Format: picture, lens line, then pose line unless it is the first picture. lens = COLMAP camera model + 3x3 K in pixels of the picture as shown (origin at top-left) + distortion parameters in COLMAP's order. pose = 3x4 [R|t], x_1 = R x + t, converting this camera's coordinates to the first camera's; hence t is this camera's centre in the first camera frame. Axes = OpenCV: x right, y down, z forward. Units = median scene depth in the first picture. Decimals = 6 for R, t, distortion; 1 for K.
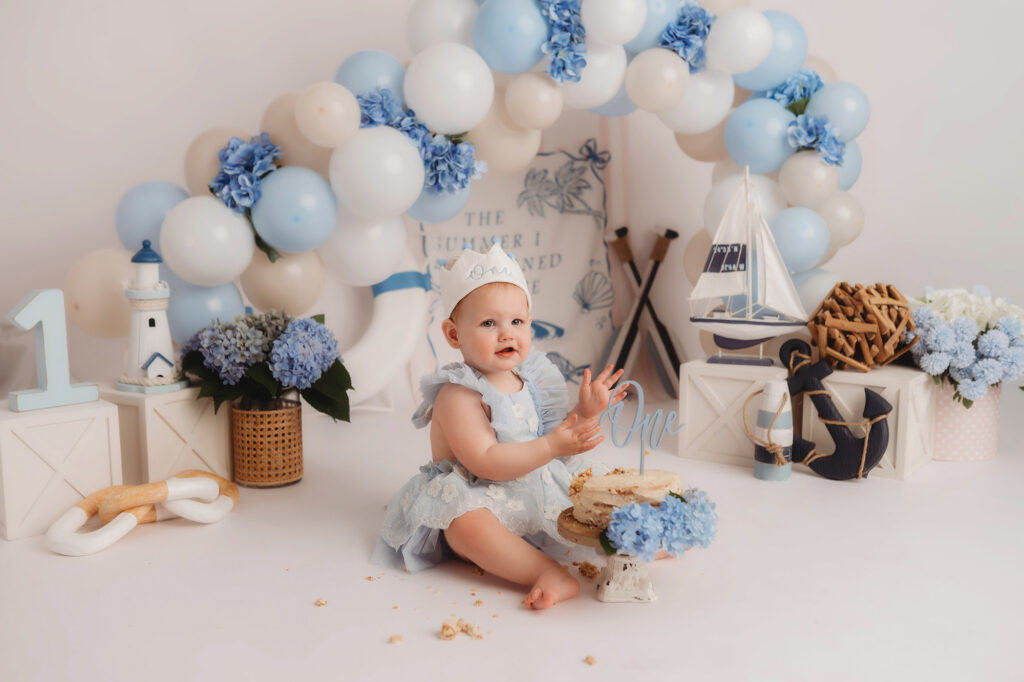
lens RADIAL K [[993.5, 0, 515.0], [0, 993.5, 343.3], [0, 0, 1]] dist [-0.024616, 0.022991]
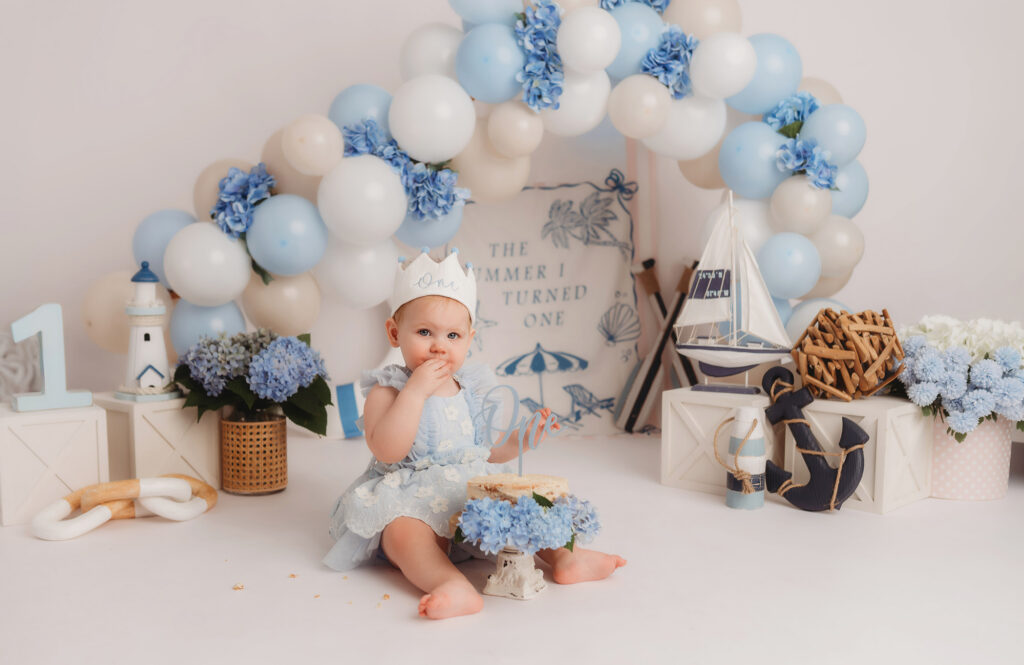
lens RADIAL K [[1041.0, 0, 487.3], [0, 1041.0, 369.8], [0, 0, 1]] dist [-0.017487, -0.005429]
pose [[0.986464, 0.018867, -0.162889, 0.174992], [-0.023046, 0.999451, -0.023806, 0.031084], [0.162351, 0.027238, 0.986357, -0.057981]]
